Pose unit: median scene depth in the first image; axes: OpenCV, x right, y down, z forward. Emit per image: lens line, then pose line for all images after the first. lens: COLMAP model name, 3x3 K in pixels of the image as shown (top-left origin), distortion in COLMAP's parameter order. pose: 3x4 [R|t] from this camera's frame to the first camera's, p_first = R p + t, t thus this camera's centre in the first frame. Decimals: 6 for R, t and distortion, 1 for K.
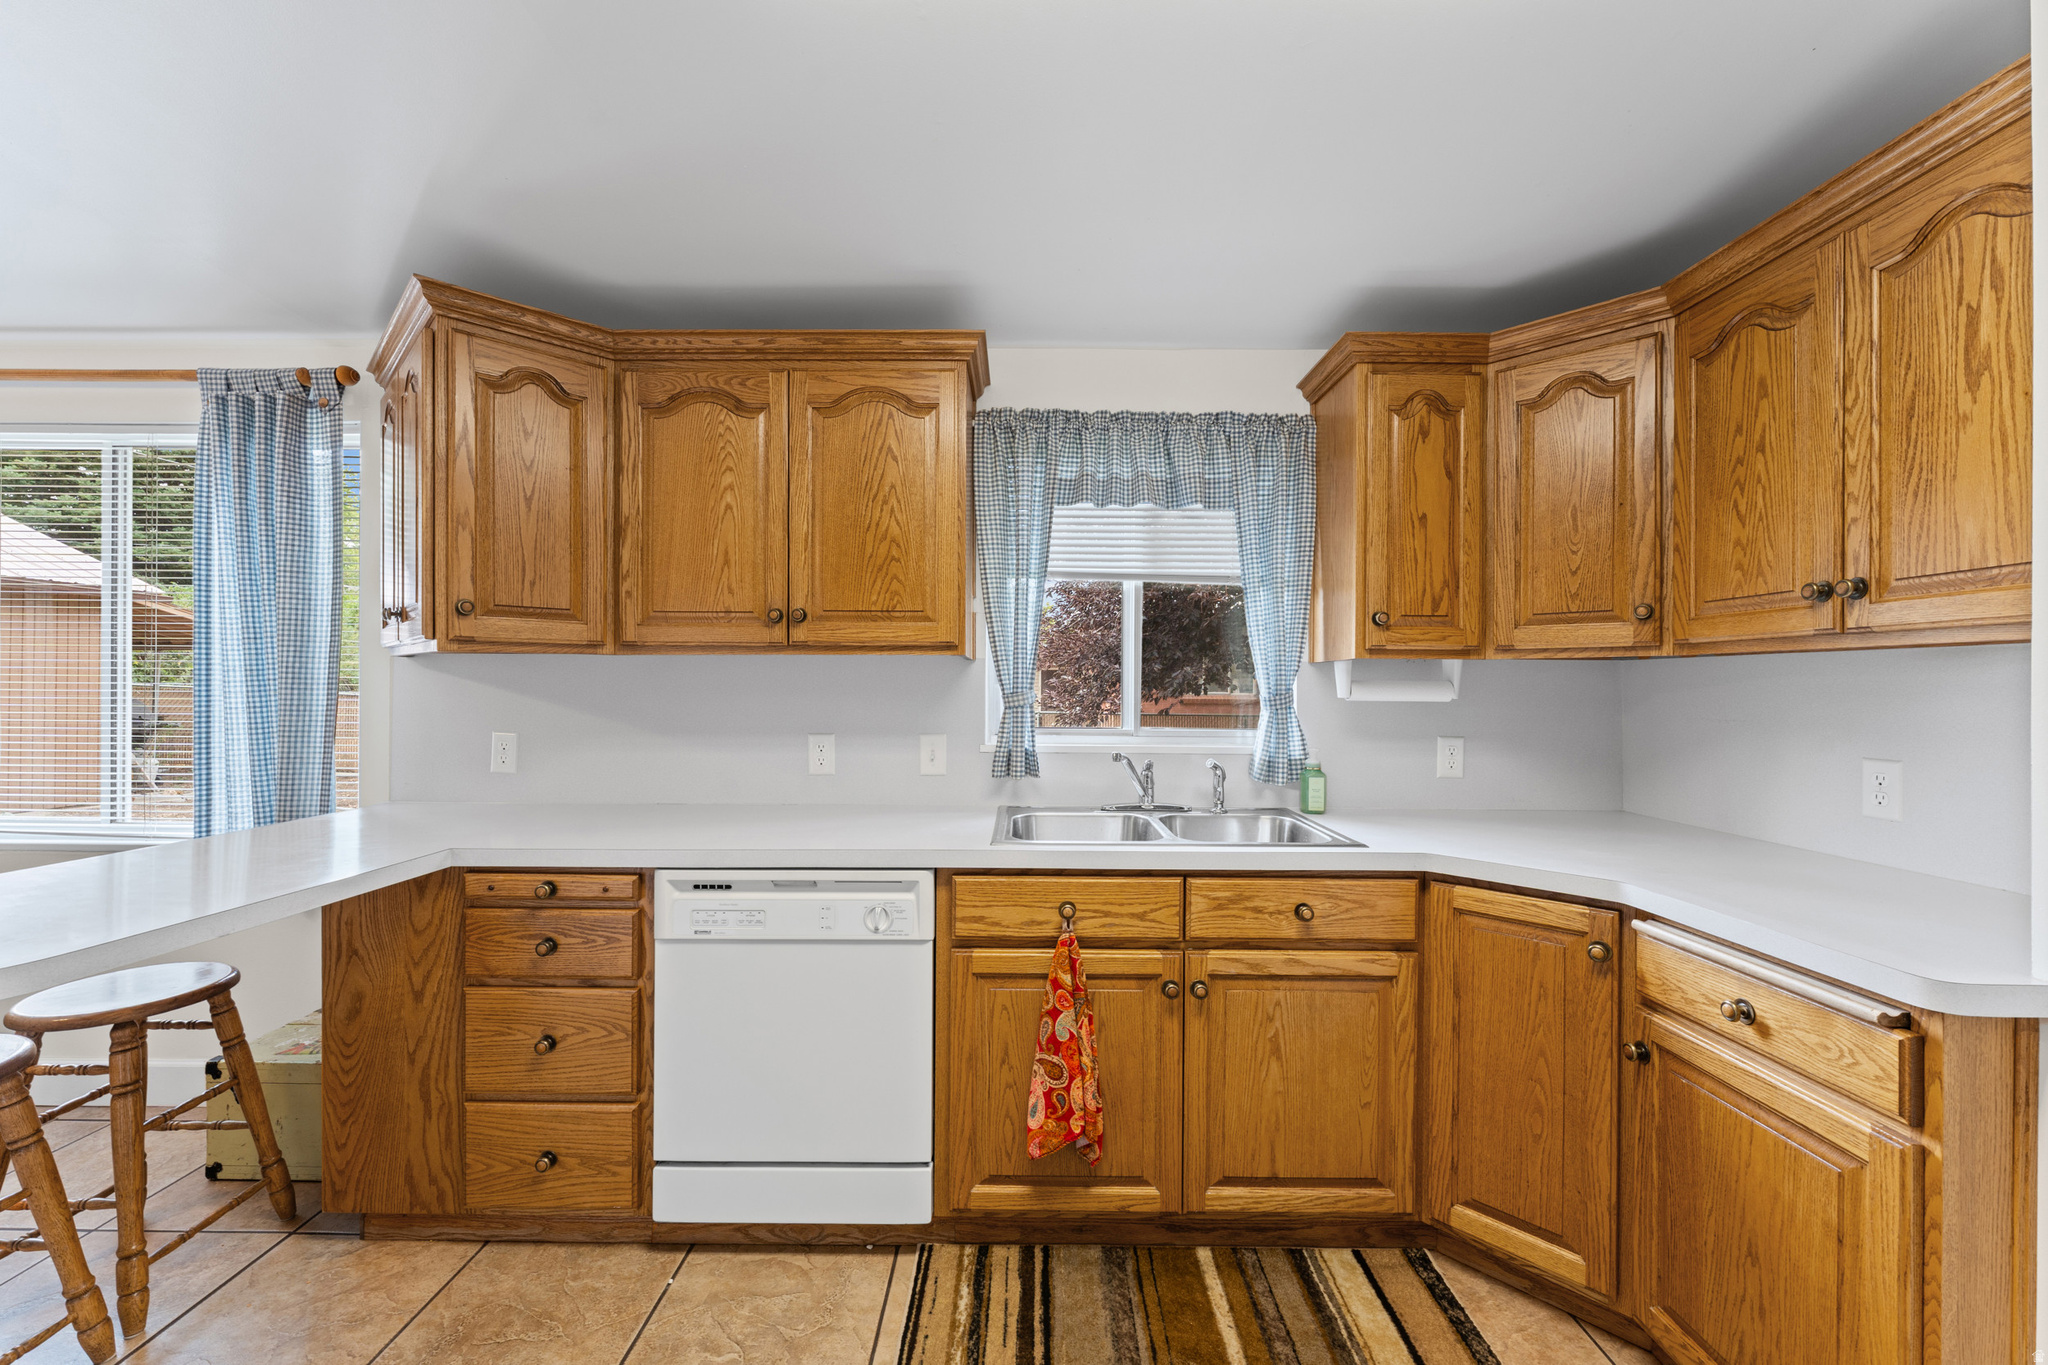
lens RADIAL K [[818.8, 0, 1024.6], [0, 818.8, 686.7], [0, 0, 1]] dist [-0.000640, 0.000006]
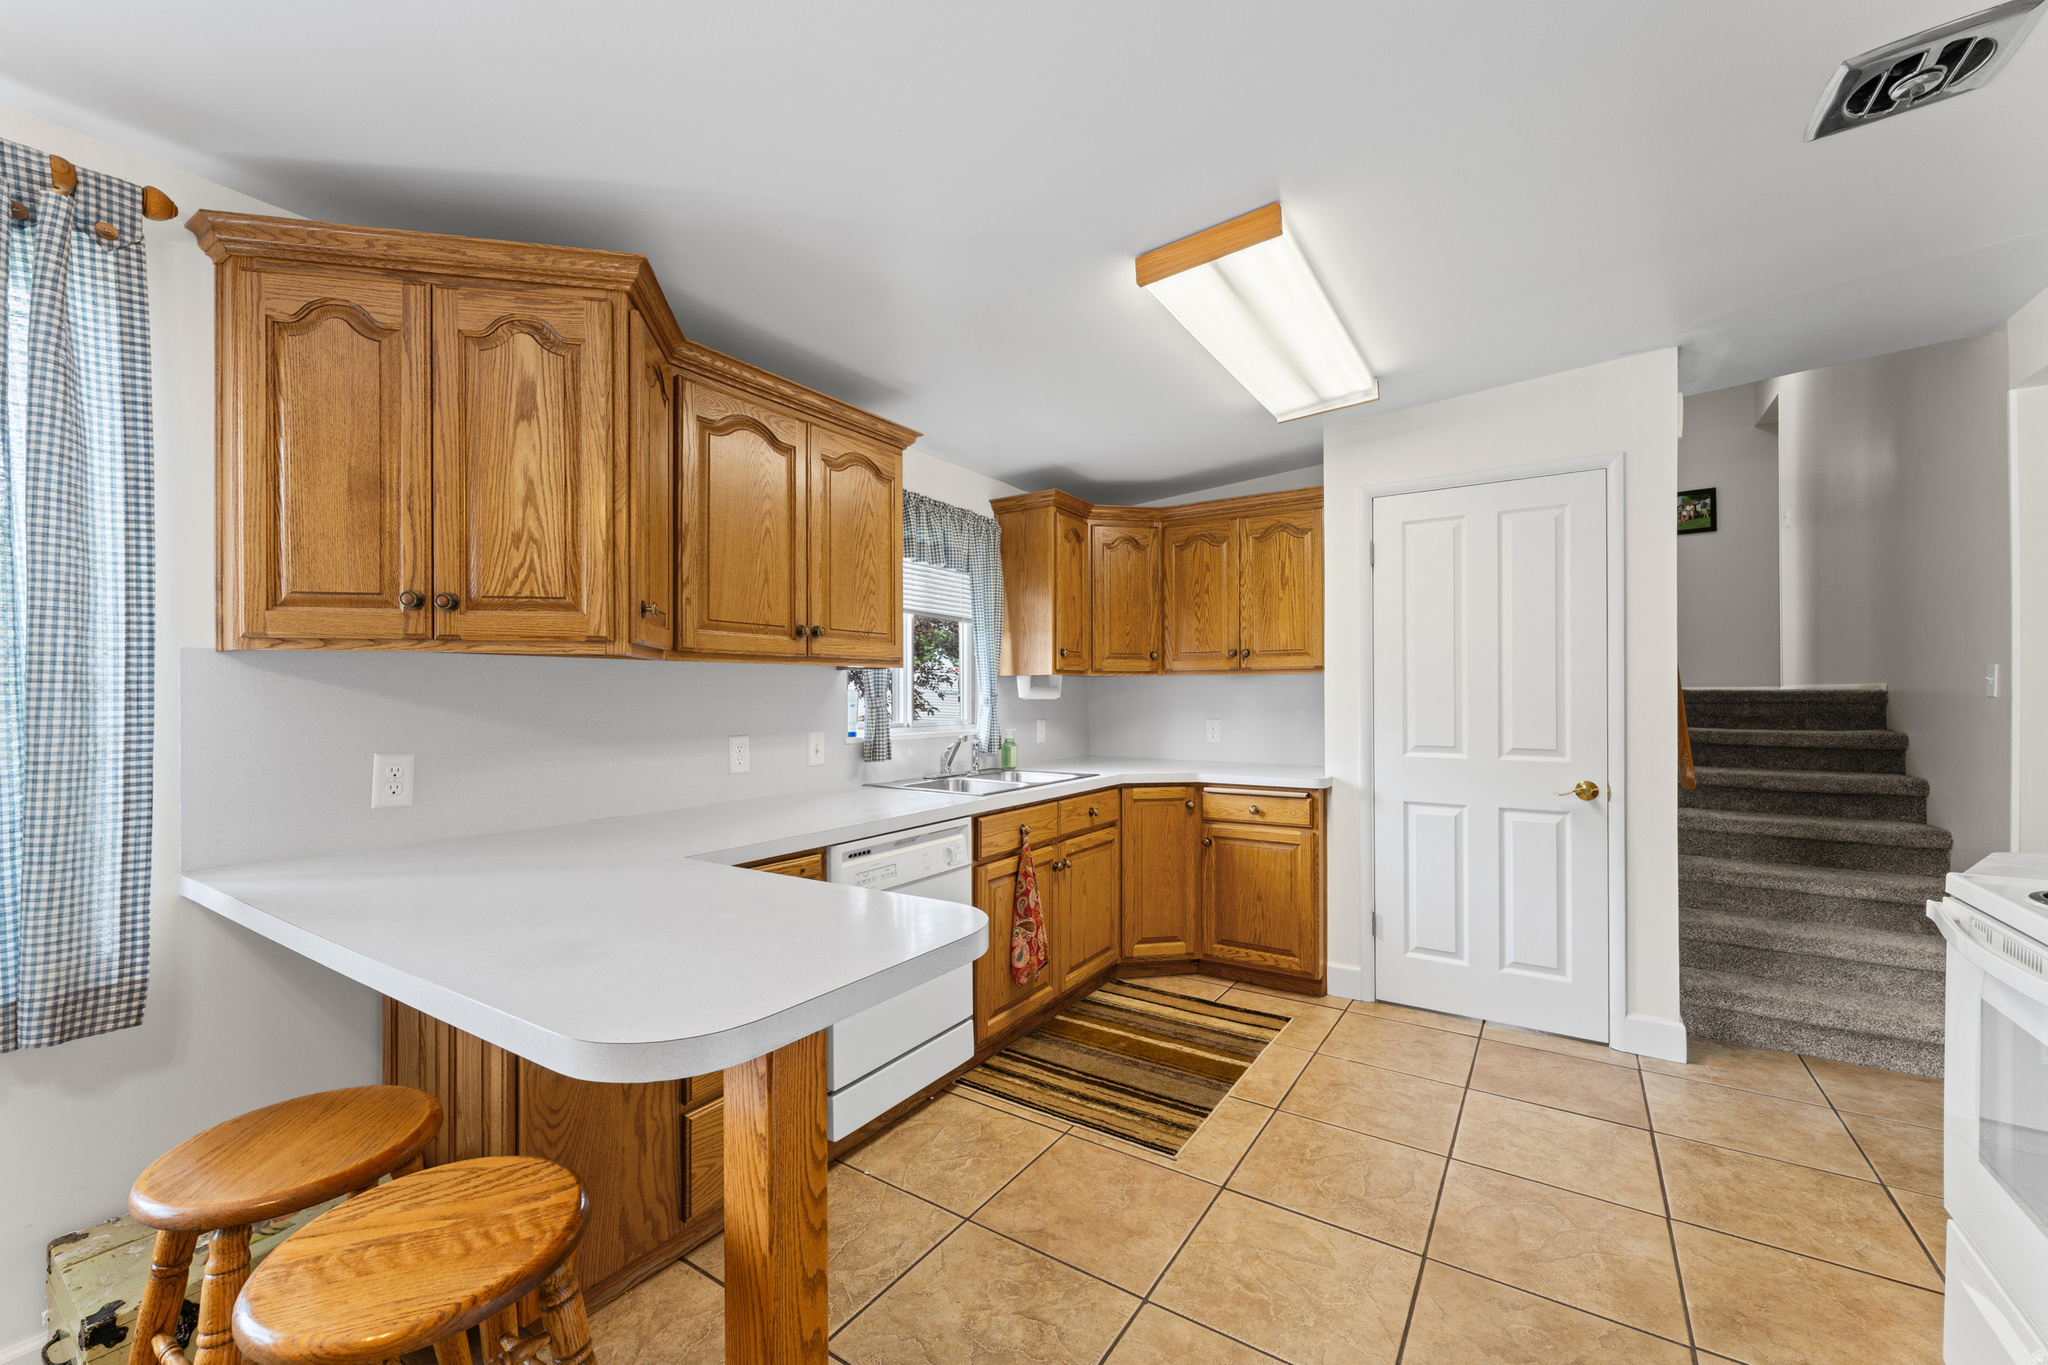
lens RADIAL K [[818.8, 0, 1027.9], [0, 818.8, 690.2], [0, 0, 1]] dist [-0.000640, 0.000006]
pose [[0.540632, -0.003319, 0.841253, -1.289904], [0.004601, 0.999989, 0.000988, -0.002830], [-0.841247, 0.003337, 0.540641, 0.119266]]
